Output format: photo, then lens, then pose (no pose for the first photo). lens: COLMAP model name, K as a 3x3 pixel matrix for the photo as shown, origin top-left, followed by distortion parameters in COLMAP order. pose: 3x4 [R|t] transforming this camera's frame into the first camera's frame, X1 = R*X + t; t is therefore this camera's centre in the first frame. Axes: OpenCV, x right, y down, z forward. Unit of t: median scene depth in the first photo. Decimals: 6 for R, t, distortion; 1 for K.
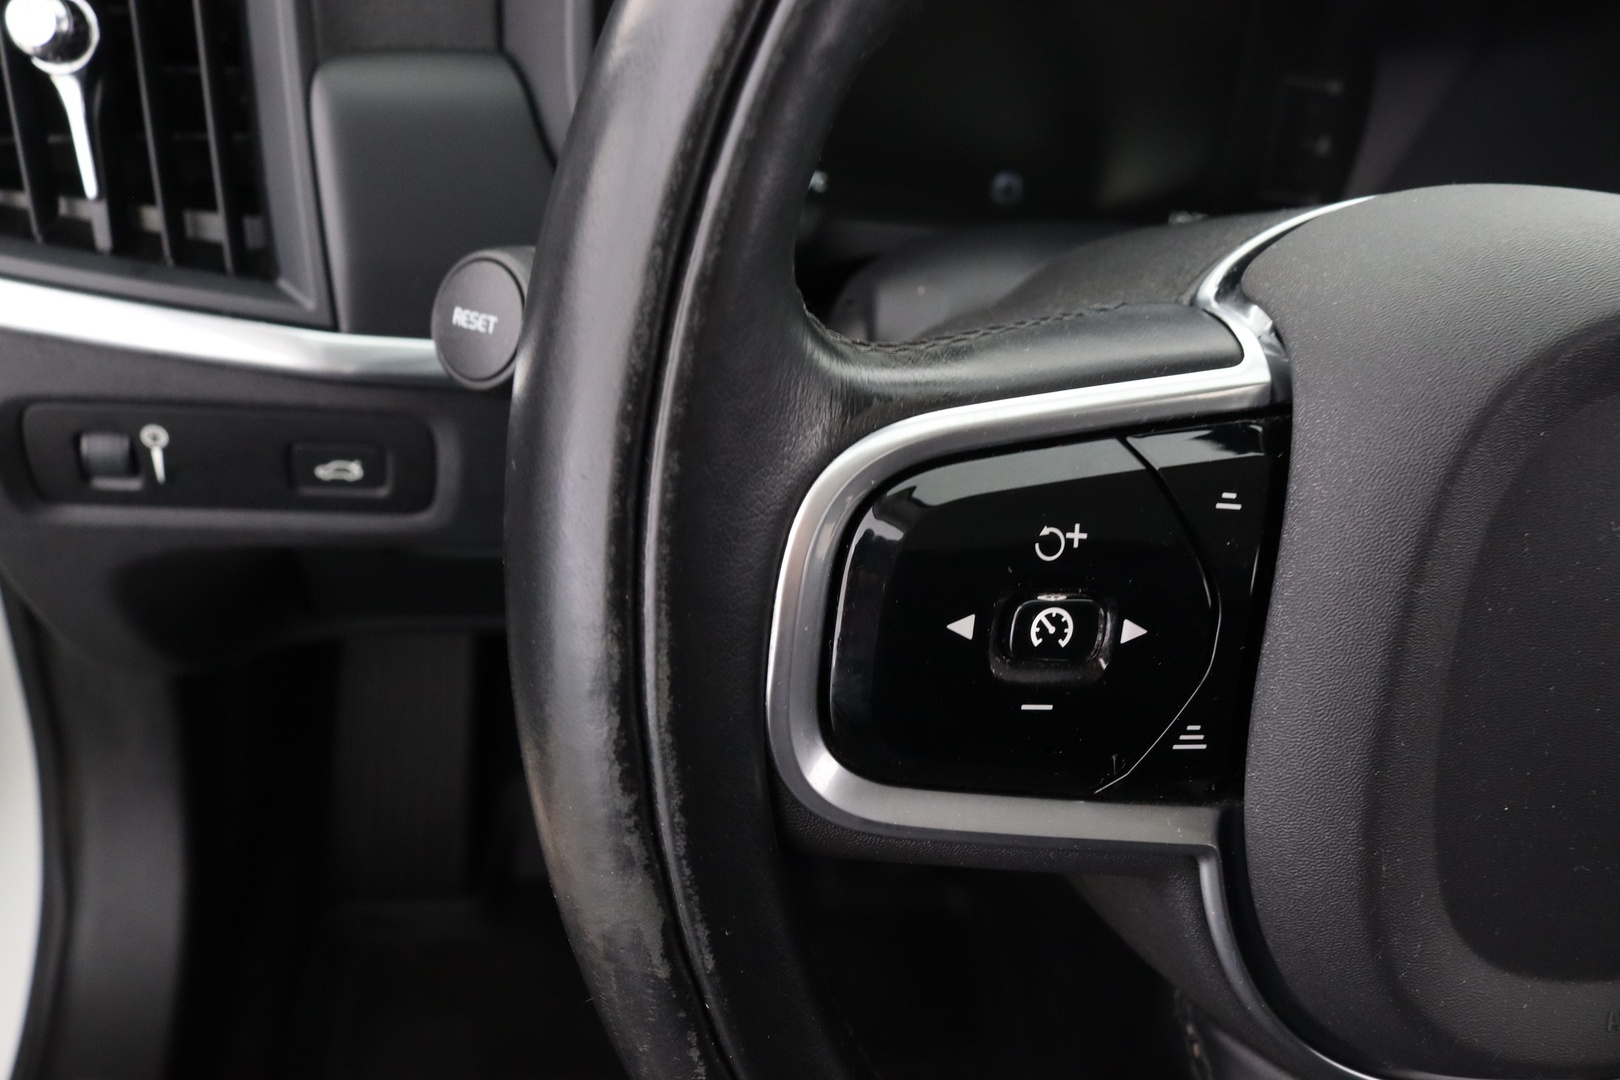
lens RADIAL K [[1306.4, 0, 767.0], [0, 1306.4, 559.9], [0, 0, 1]] dist [-0.086100, 0.002507]
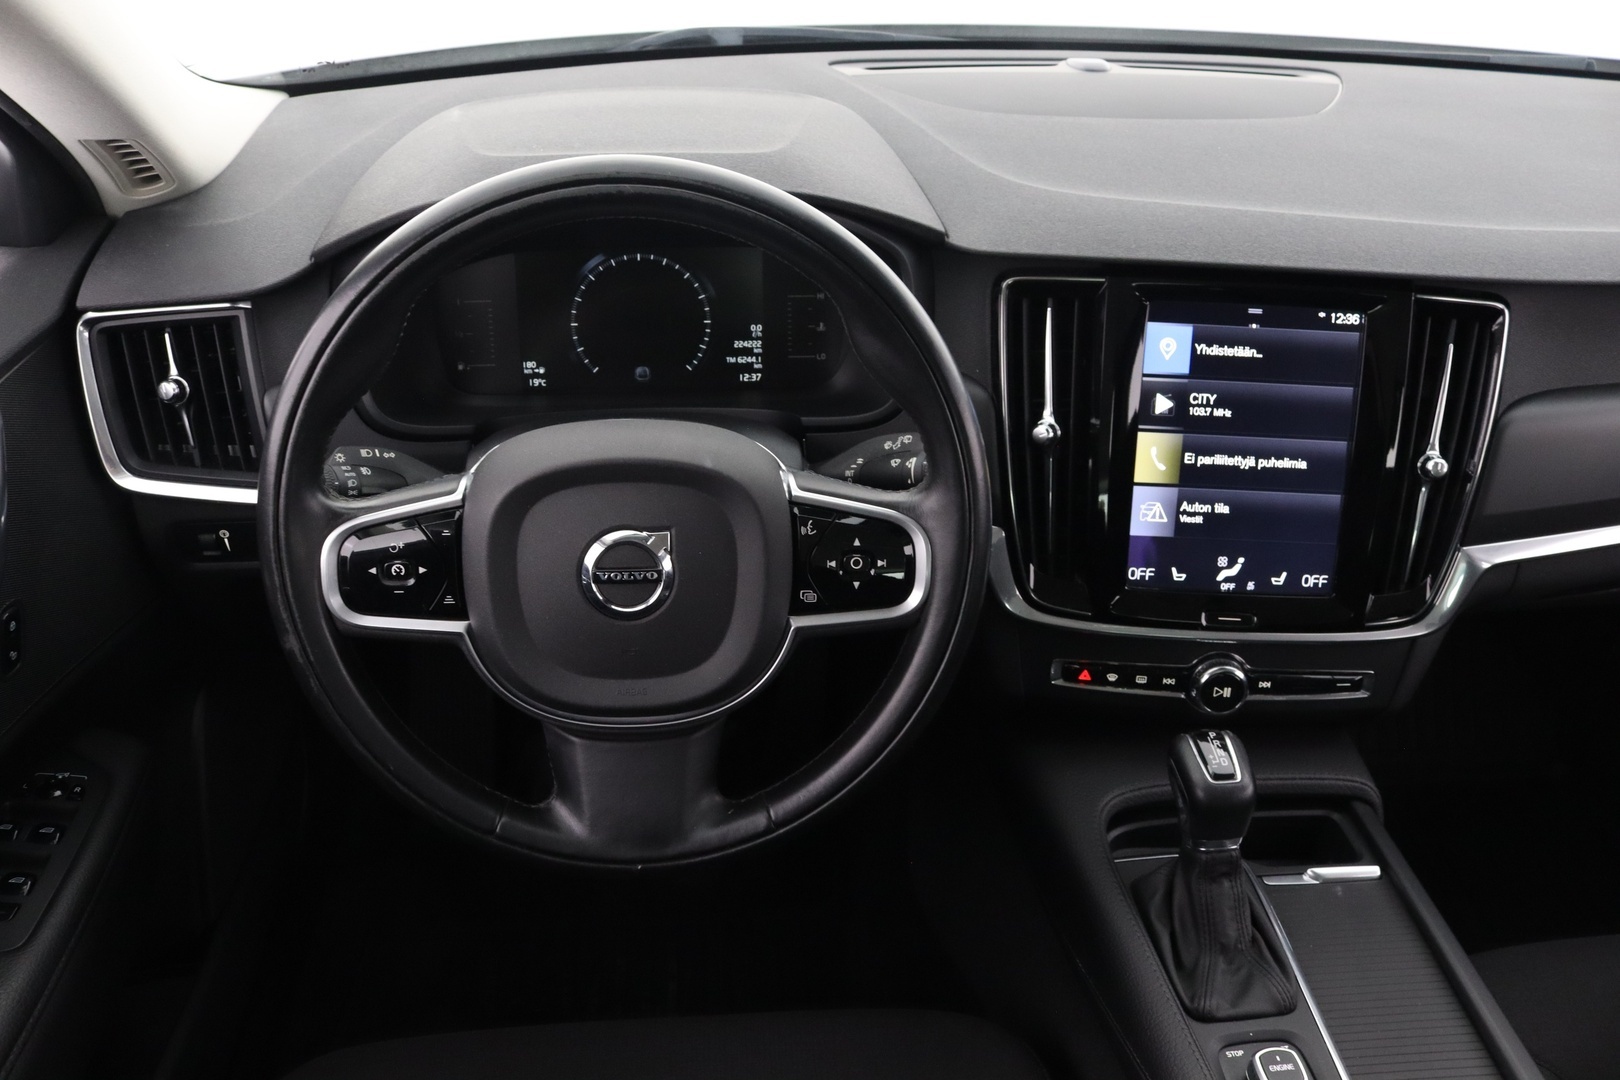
lens RADIAL K [[1336.1, 0, 792.9], [0, 1336.1, 552.2], [0, 0, 1]] dist [-0.161258, 0.116318]
pose [[0.985514, -0.069012, -0.154917, 1.770837], [0.062066, 0.996857, -0.049236, 0.237590], [0.157828, 0.038907, 0.986700, -2.354248]]
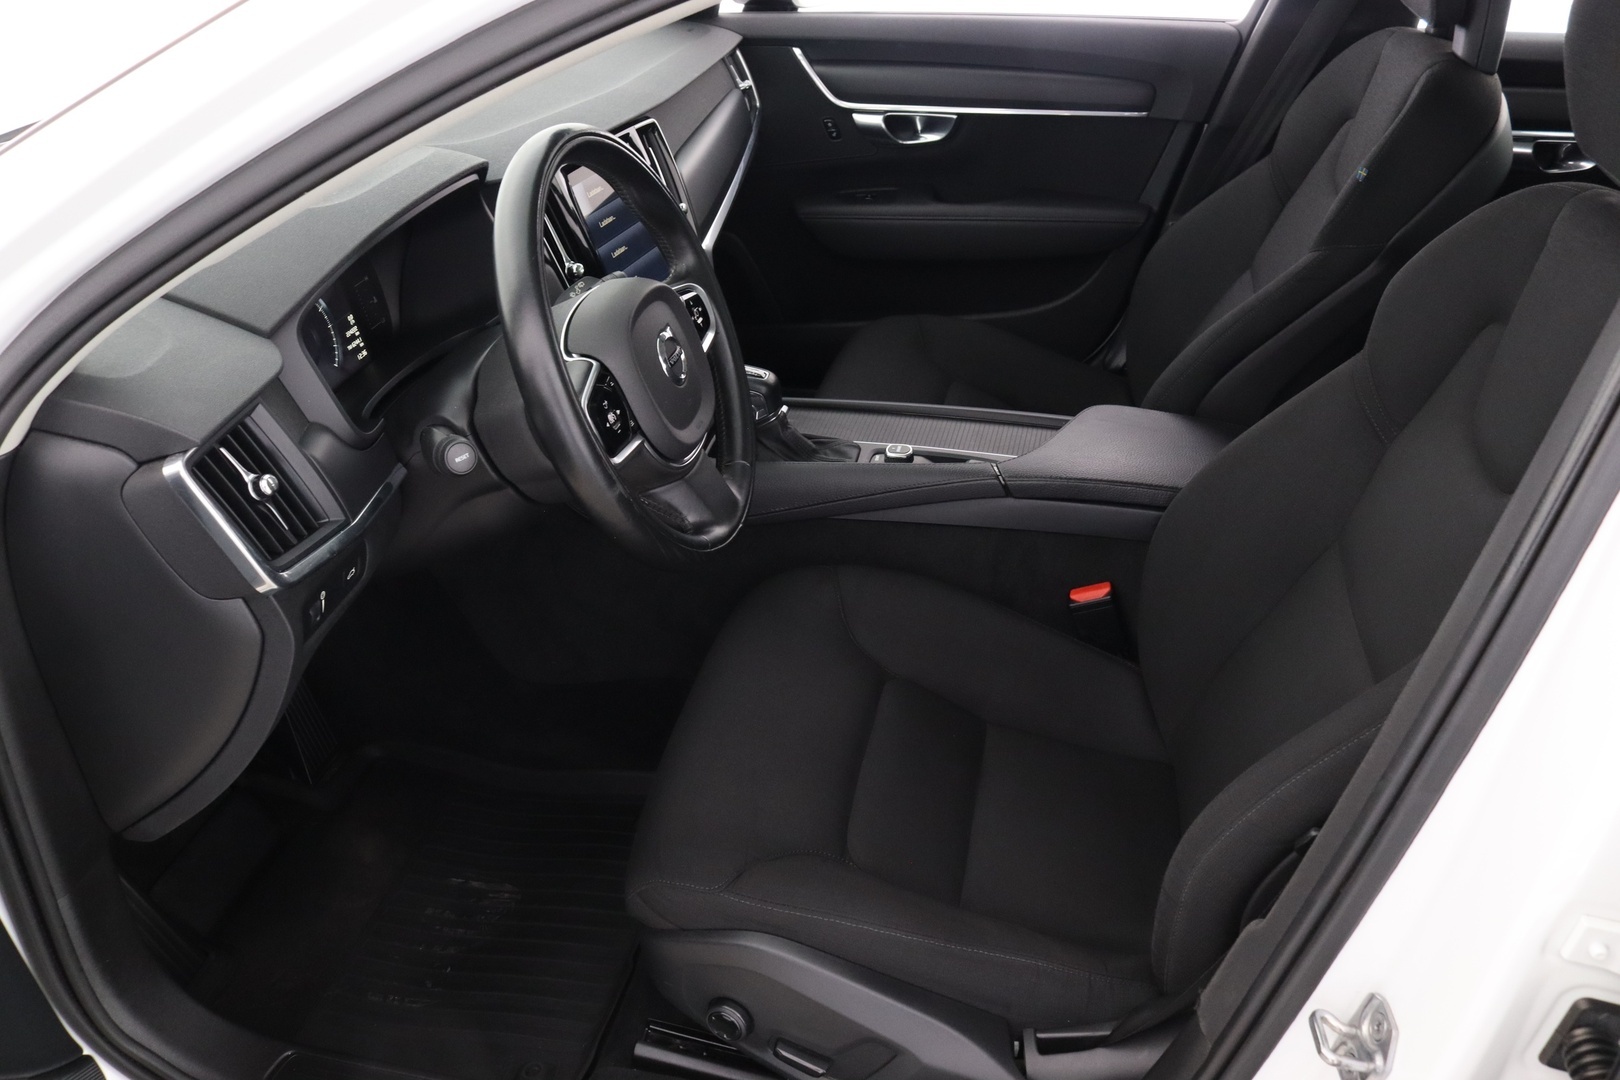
lens RADIAL K [[1336.1, 0, 800.5], [0, 1336.1, 529.5], [0, 0, 1]] dist [-0.161258, 0.116318]
pose [[0.361453, -0.597101, 0.716116, -3.517162], [0.584311, 0.743578, 0.325073, -0.892343], [-0.726590, 0.300935, 0.617661, -2.687316]]
